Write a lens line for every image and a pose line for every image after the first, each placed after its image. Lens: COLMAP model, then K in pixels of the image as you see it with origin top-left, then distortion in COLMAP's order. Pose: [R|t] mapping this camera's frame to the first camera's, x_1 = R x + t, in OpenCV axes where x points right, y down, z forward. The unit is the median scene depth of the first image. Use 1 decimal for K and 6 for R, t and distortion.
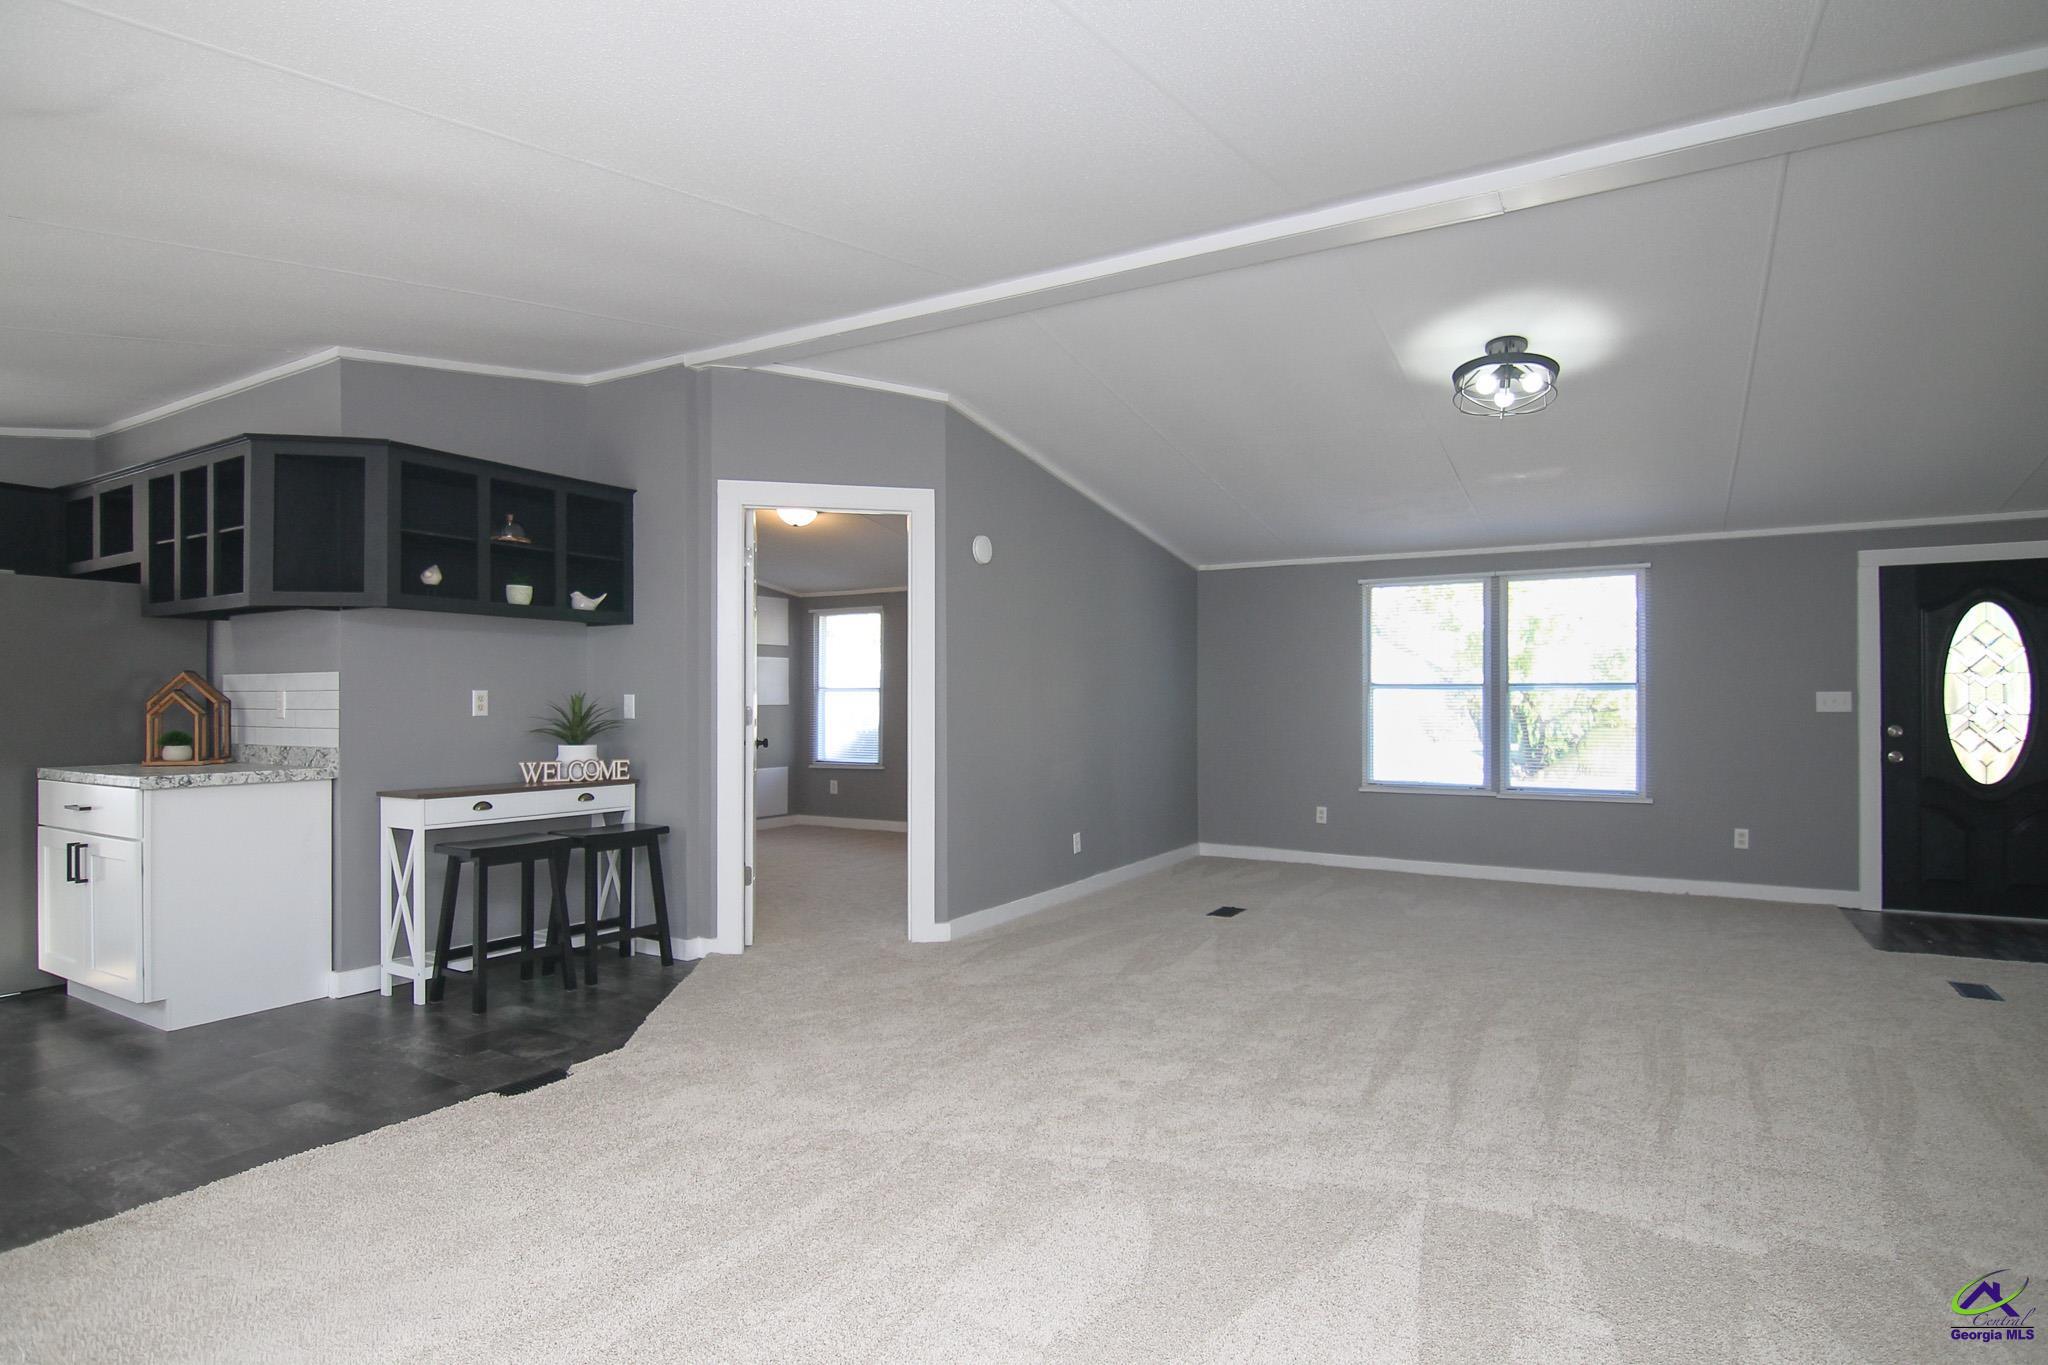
lens RADIAL K [[1069.6, 0, 1030.4], [0, 1069.6, 692.5], [0, 0, 1]] dist [-0.001096, -0.013750]
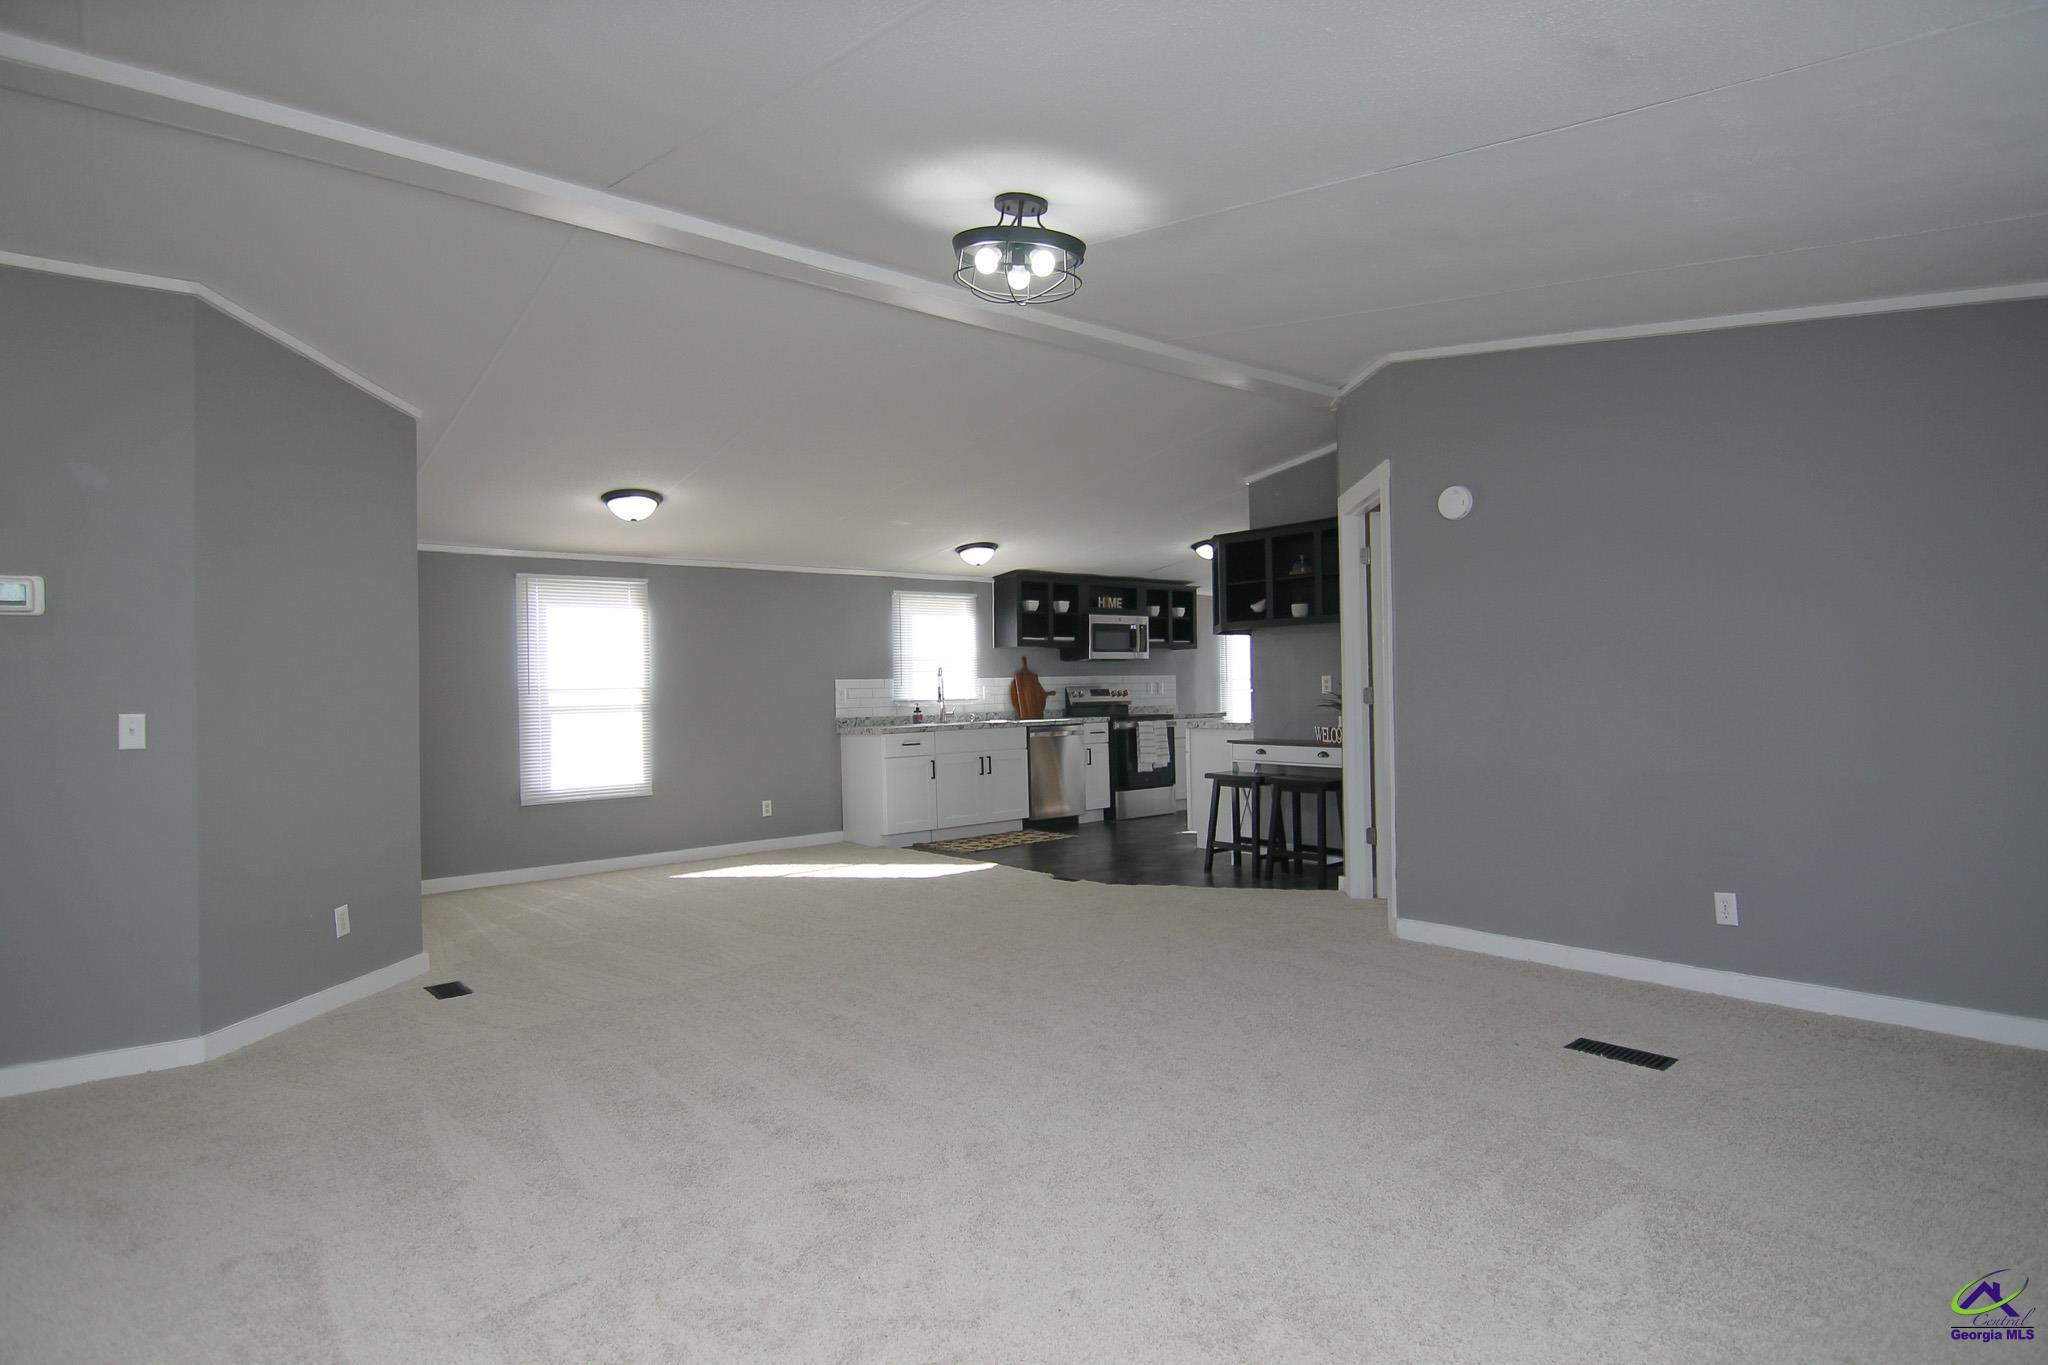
lens RADIAL K [[1069.6, 0, 1027.0], [0, 1069.6, 703.7], [0, 0, 1]] dist [-0.001096, -0.013750]
pose [[-0.324887, 0.021820, -0.945501, 1.002273], [0.028805, 0.999498, 0.013169, 0.005302], [0.945314, -0.022957, -0.325353, 1.098248]]
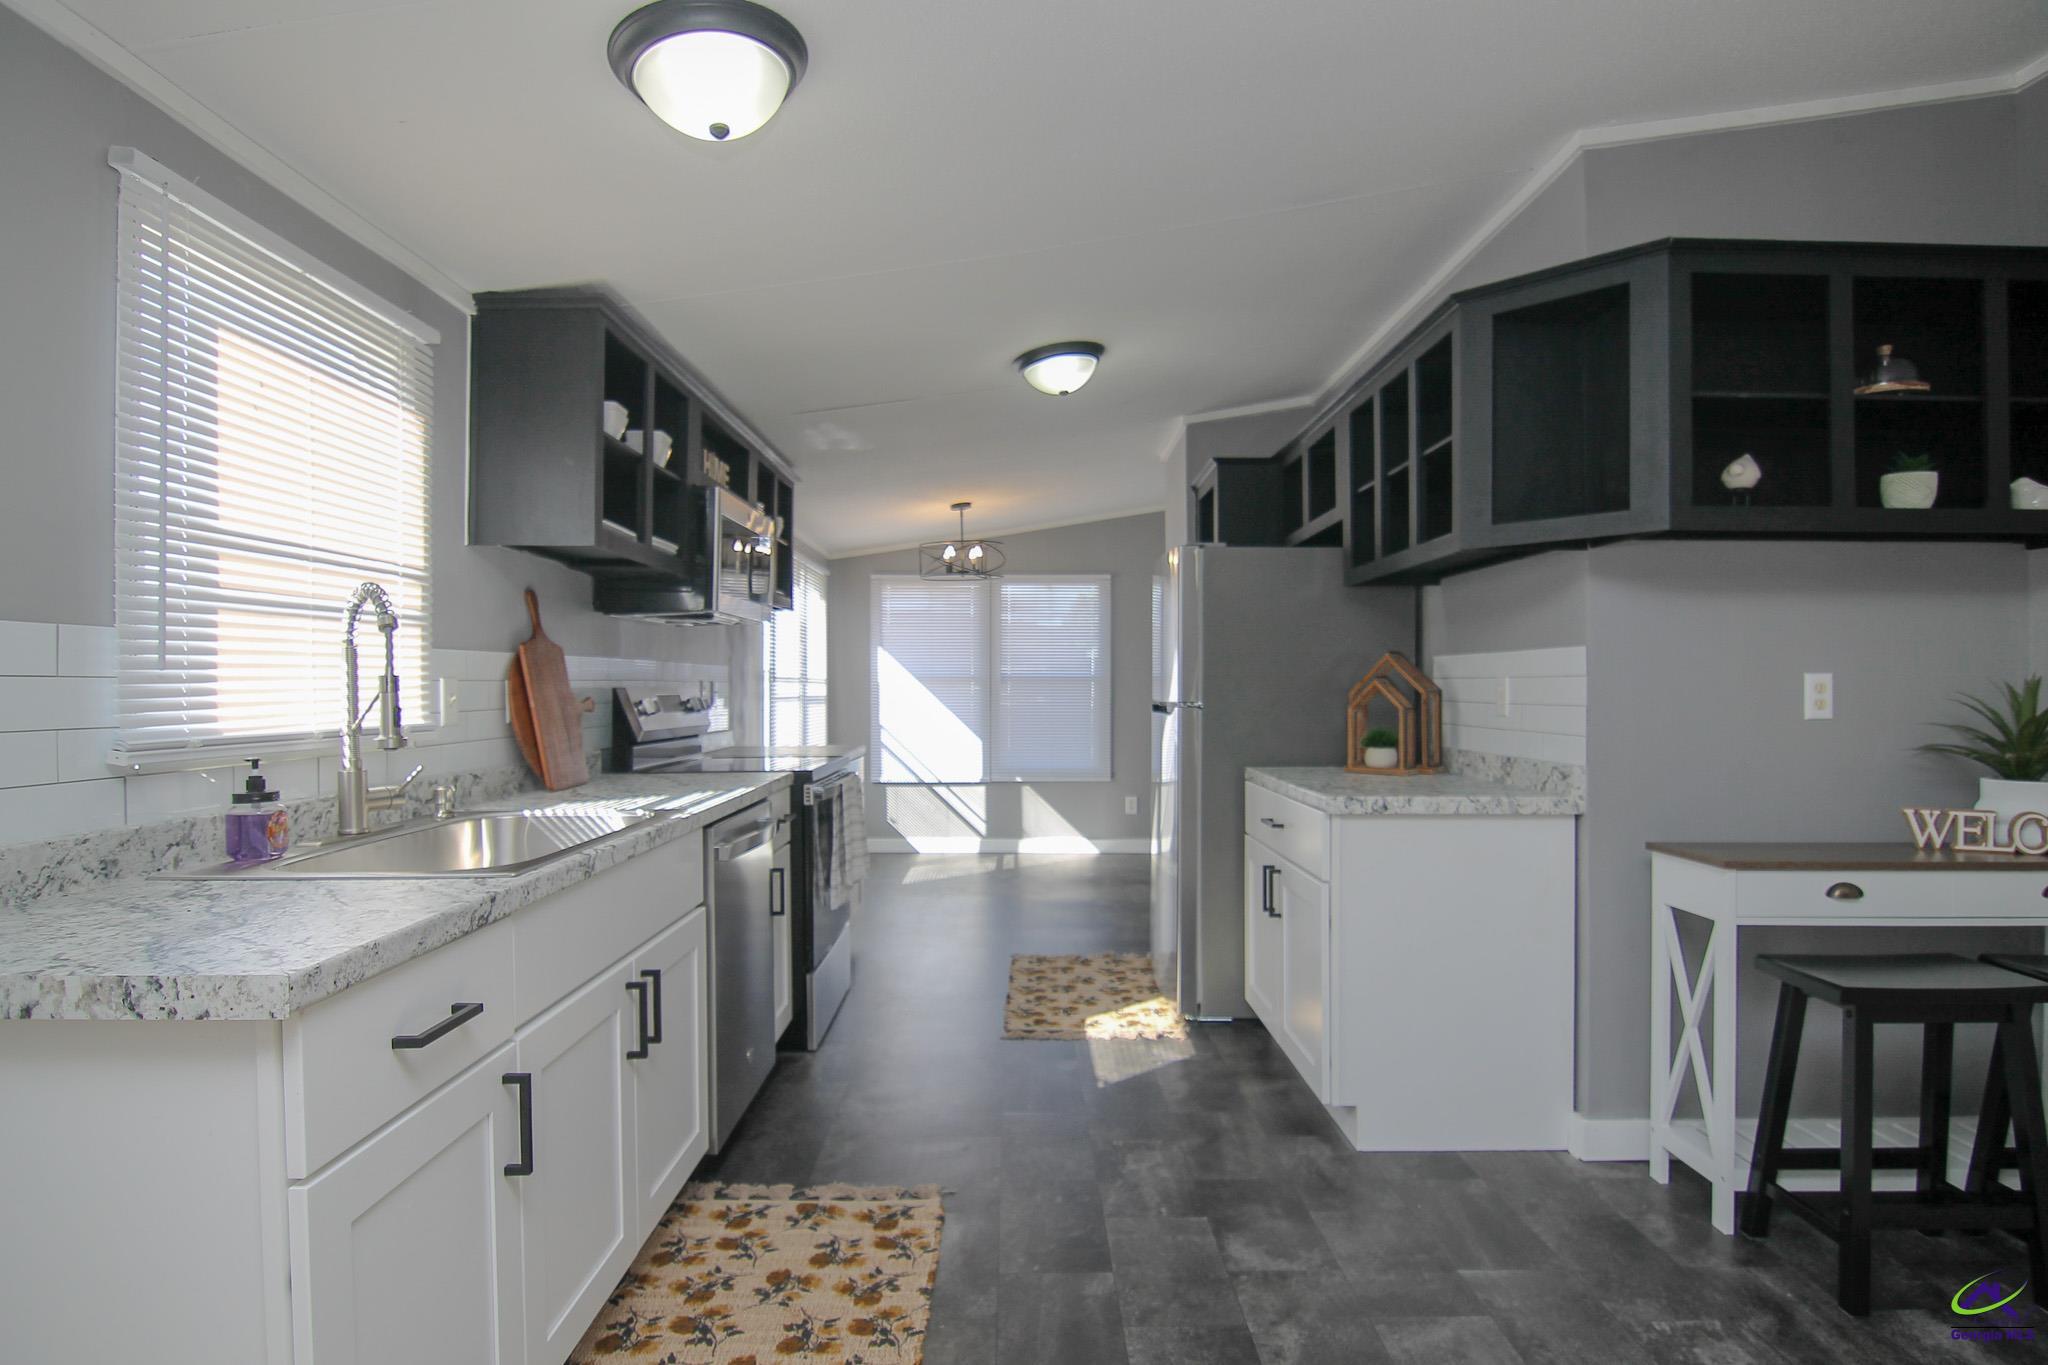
lens RADIAL K [[1069.6, 0, 1017.5], [0, 1069.6, 686.8], [0, 0, 1]] dist [-0.001096, -0.013750]
pose [[0.509725, 0.003745, -0.860329, -0.247100], [0.006125, 0.999949, 0.007982, -0.002277], [0.860316, -0.009338, 0.509676, 0.347167]]
